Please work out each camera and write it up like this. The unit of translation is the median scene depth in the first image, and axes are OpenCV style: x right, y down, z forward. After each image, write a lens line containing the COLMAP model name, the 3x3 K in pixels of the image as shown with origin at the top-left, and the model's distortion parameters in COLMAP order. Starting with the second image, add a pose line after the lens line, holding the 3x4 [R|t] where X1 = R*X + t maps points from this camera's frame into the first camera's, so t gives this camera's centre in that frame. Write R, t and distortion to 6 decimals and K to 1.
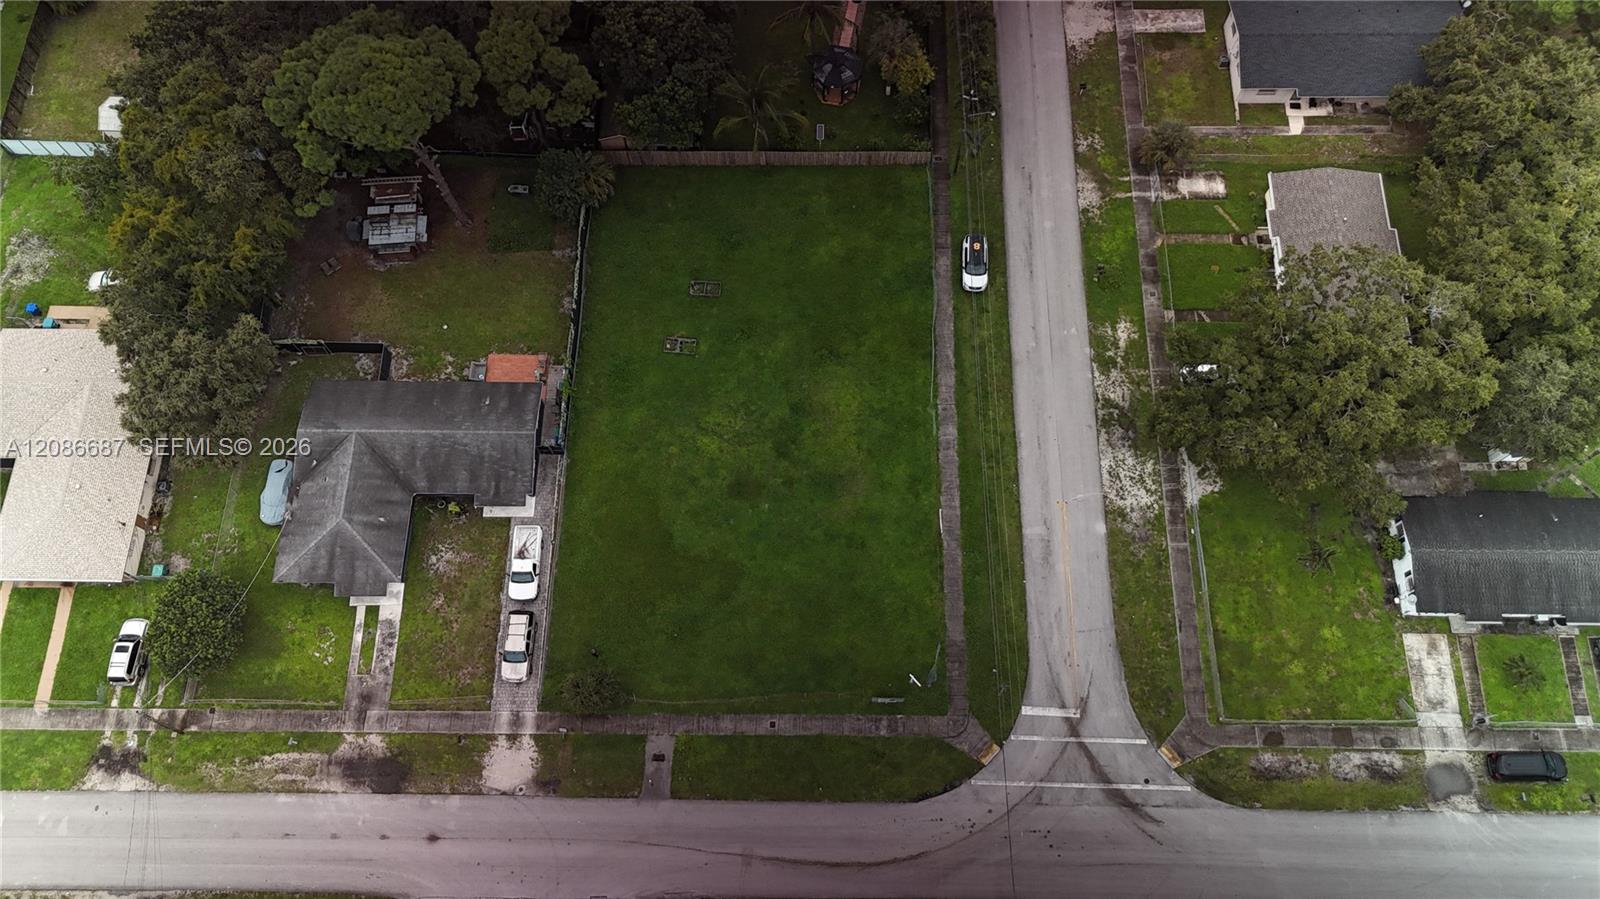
lens RADIAL K [[1161.6, 0, 804.0], [0, 1161.6, 451.9], [0, 0, 1]] dist [0.005726, -0.005893]
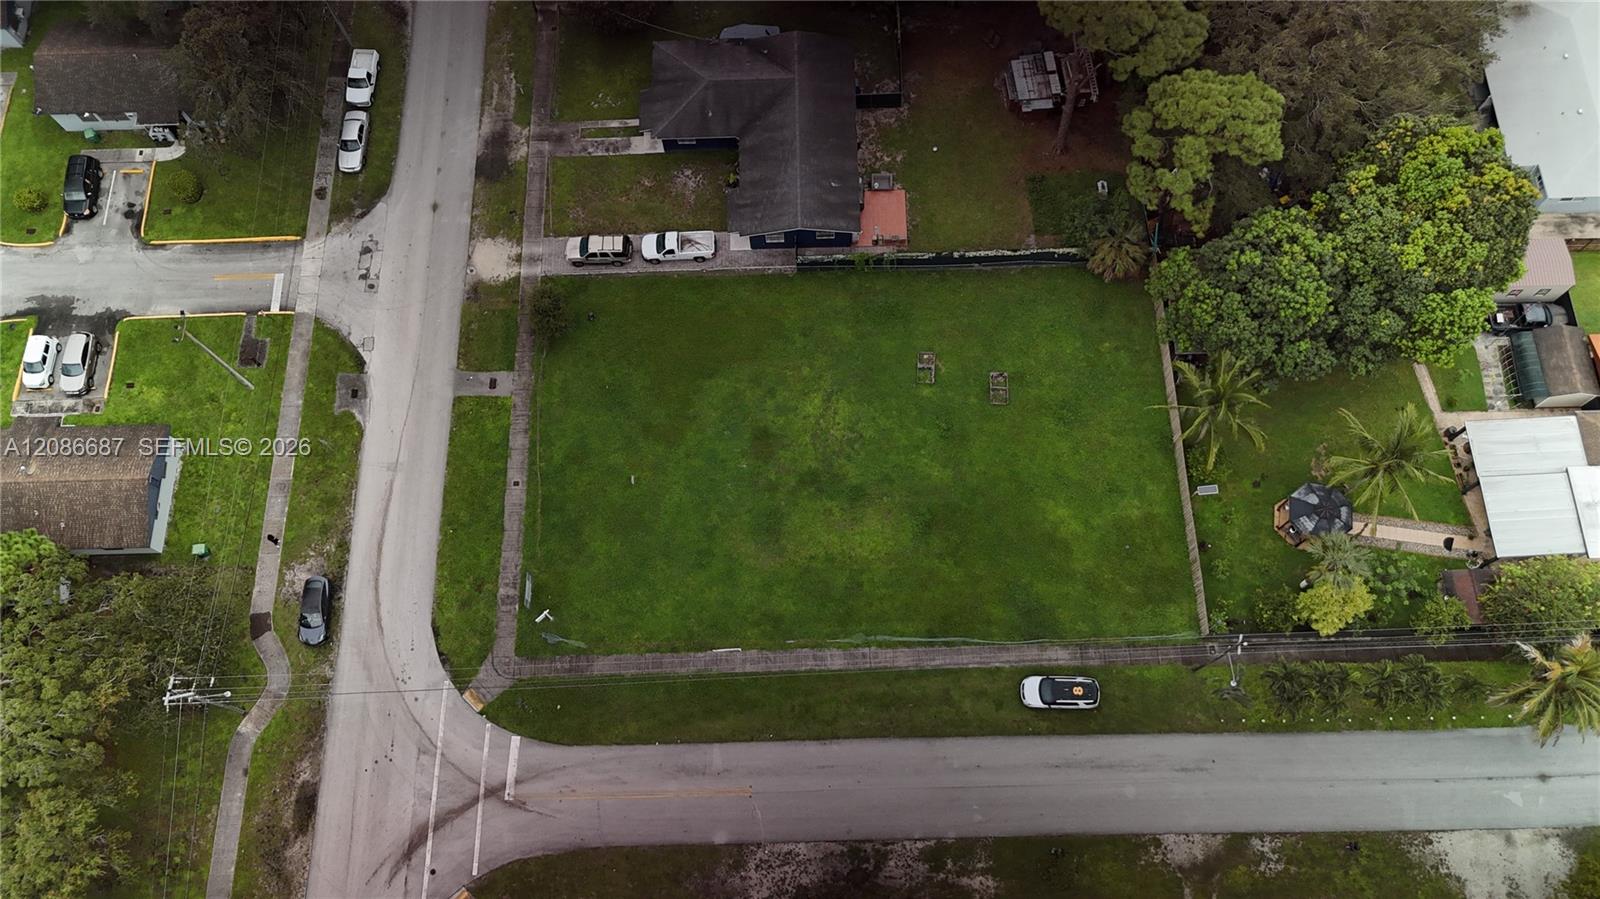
lens RADIAL K [[1161.6, 0, 802.1], [0, 1161.6, 447.5], [0, 0, 1]] dist [0.005726, -0.005893]
pose [[0.032593, 0.941571, -0.335233, 0.281368], [-0.922483, 0.157427, 0.352481, -0.345158], [0.384661, 0.297758, 0.873714, 0.197178]]
